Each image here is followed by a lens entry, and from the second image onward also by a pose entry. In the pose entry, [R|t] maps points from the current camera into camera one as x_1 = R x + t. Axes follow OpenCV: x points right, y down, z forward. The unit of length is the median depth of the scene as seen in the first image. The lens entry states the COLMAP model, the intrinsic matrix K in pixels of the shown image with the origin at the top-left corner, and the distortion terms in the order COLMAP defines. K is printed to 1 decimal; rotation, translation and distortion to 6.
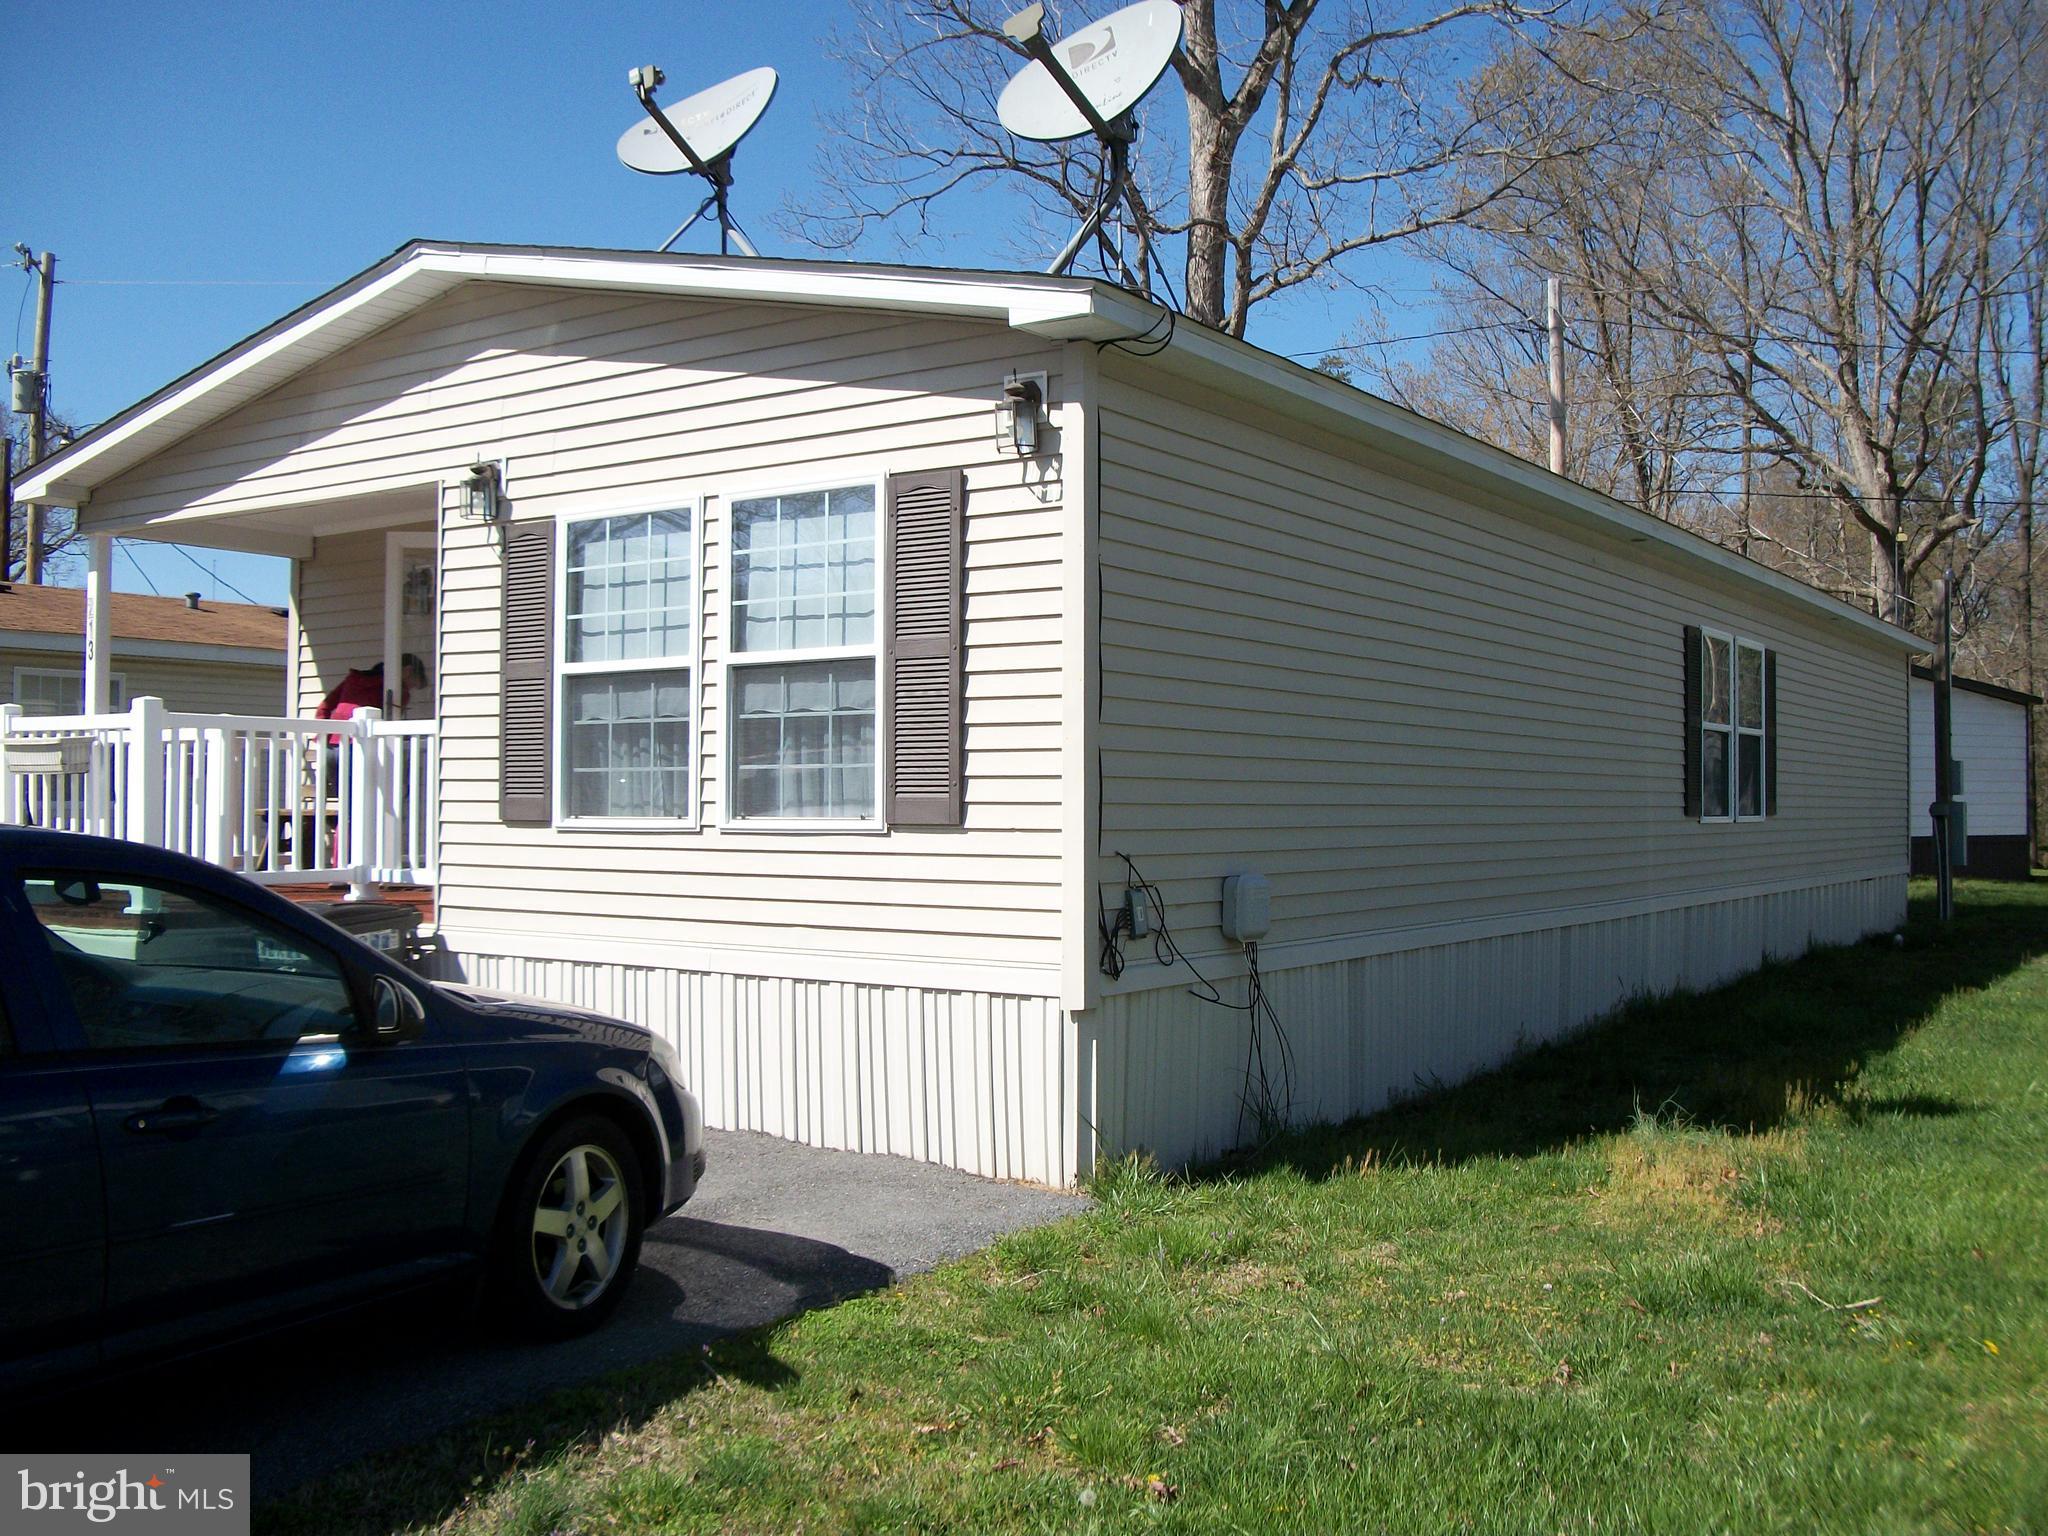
lens RADIAL K [[1933.0, 0, 1094.2], [0, 1933.0, 769.3], [0, 0, 1]] dist [-0.120980, 0.003272]
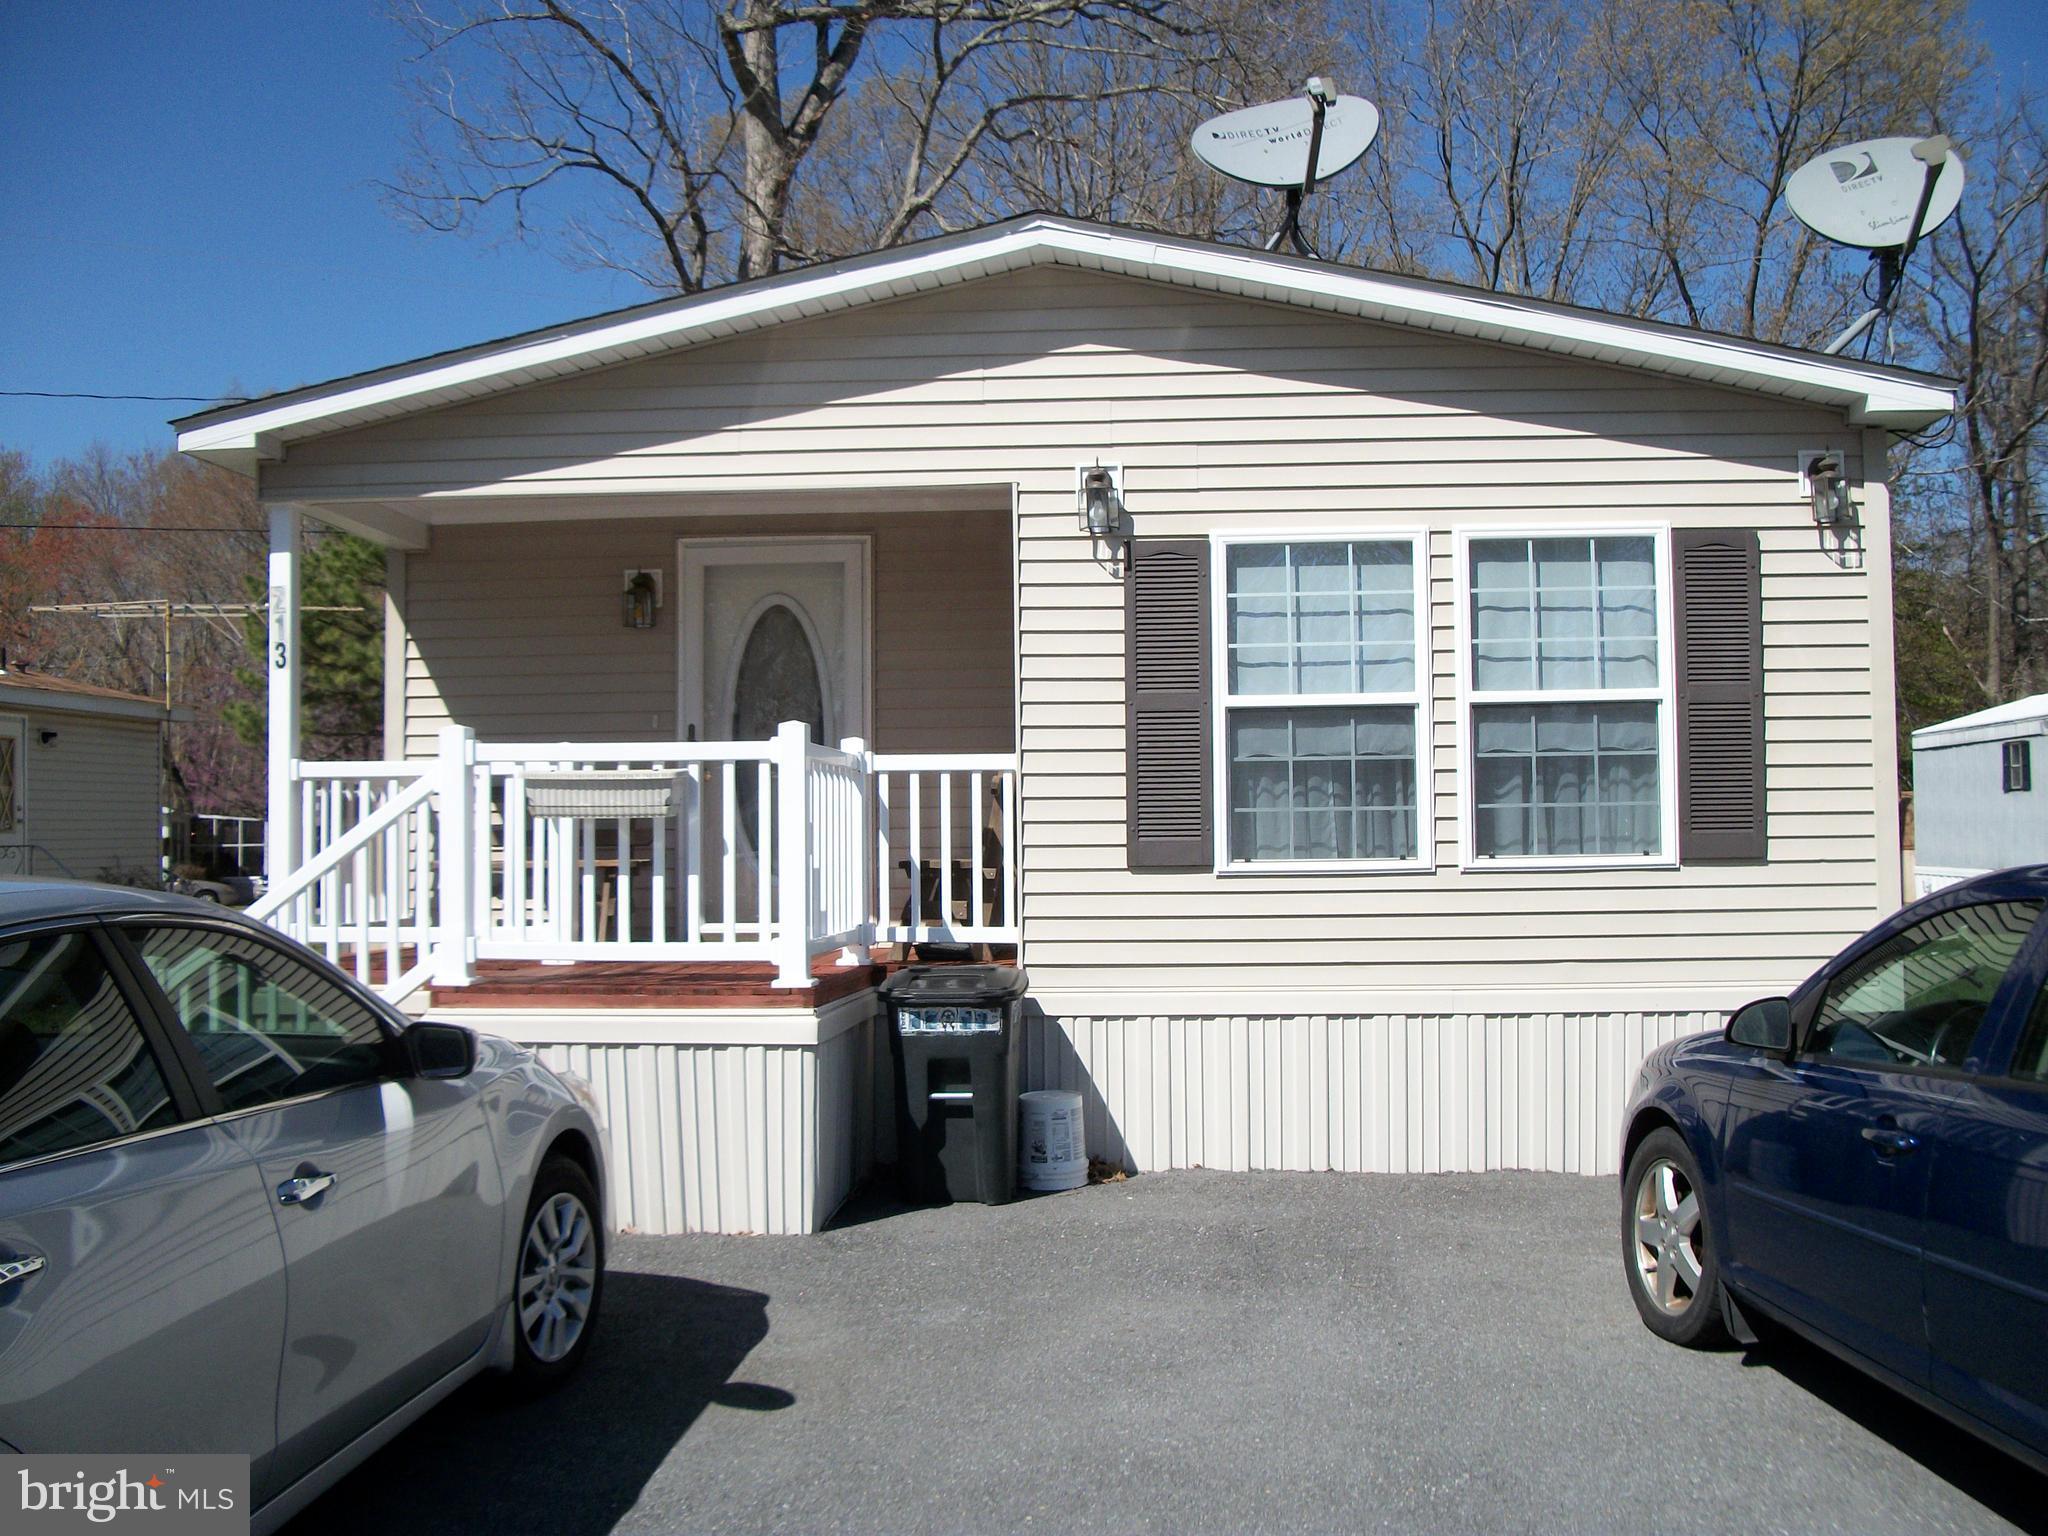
lens RADIAL K [[1933.0, 0, 1094.2], [0, 1933.0, 769.3], [0, 0, 1]] dist [-0.120980, 0.003272]
pose [[0.870796, 0.006133, 0.491606, -0.805730], [0.004256, 0.999791, -0.020013, -0.000948], [-0.491626, 0.019519, 0.870588, 0.219613]]
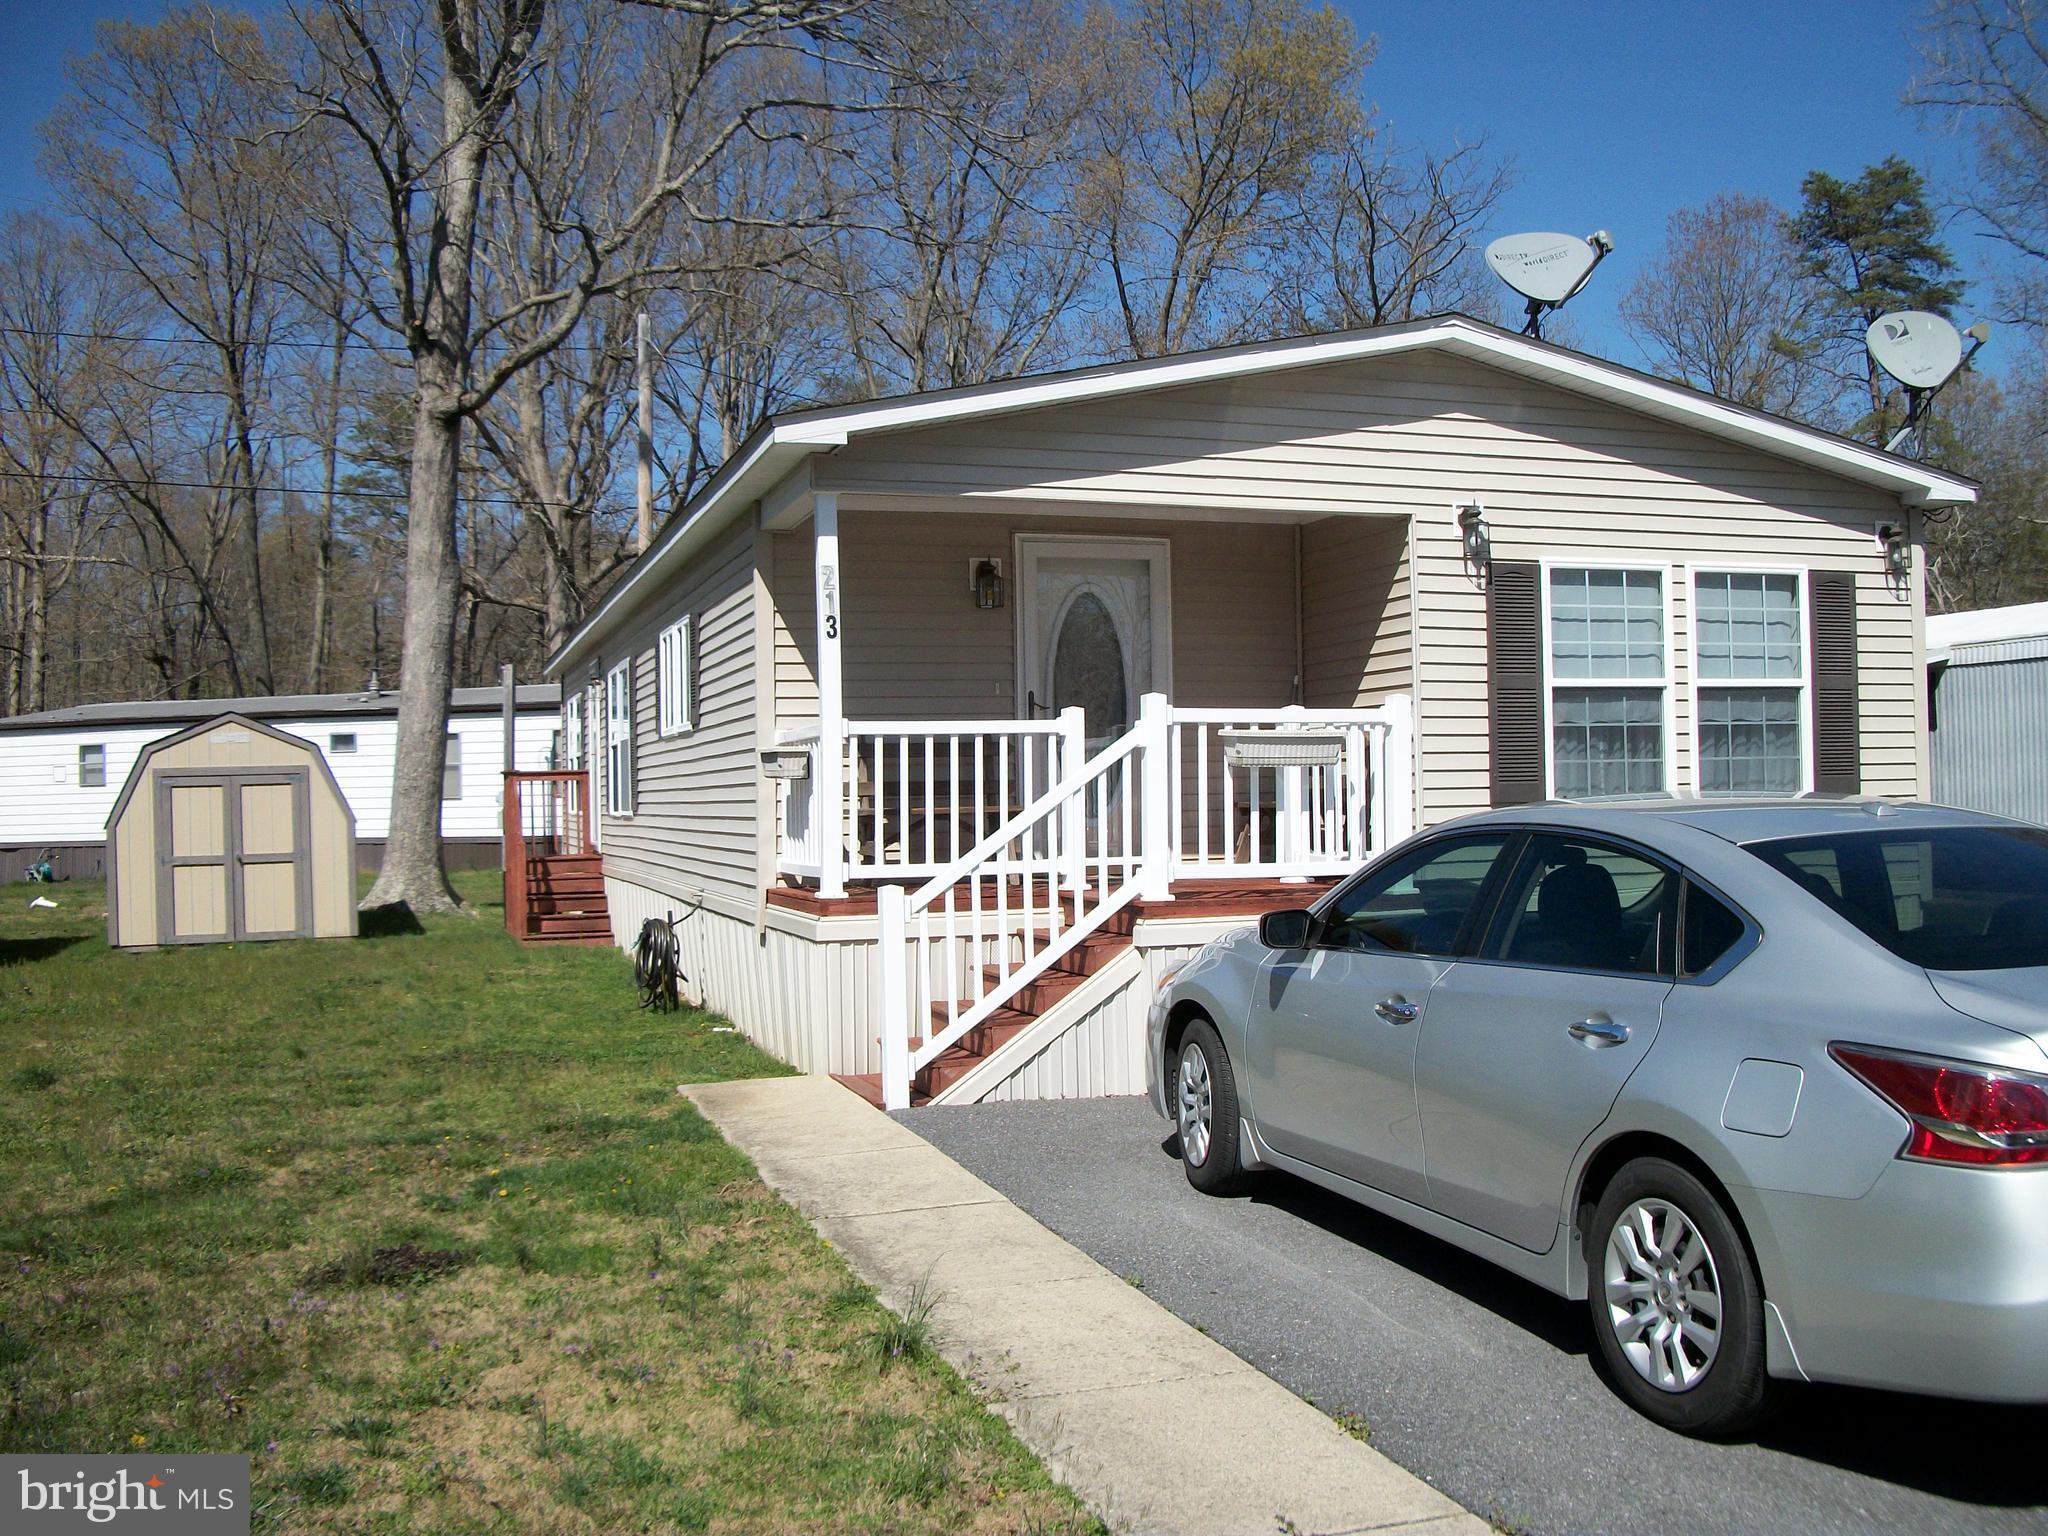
lens RADIAL K [[1933.0, 0, 1094.2], [0, 1933.0, 769.3], [0, 0, 1]] dist [-0.120980, 0.003272]
pose [[0.613490, -0.003797, 0.789693, -1.498663], [0.006778, 0.999977, -0.000458, 0.004109], [-0.789673, 0.005634, 0.613501, 0.462996]]
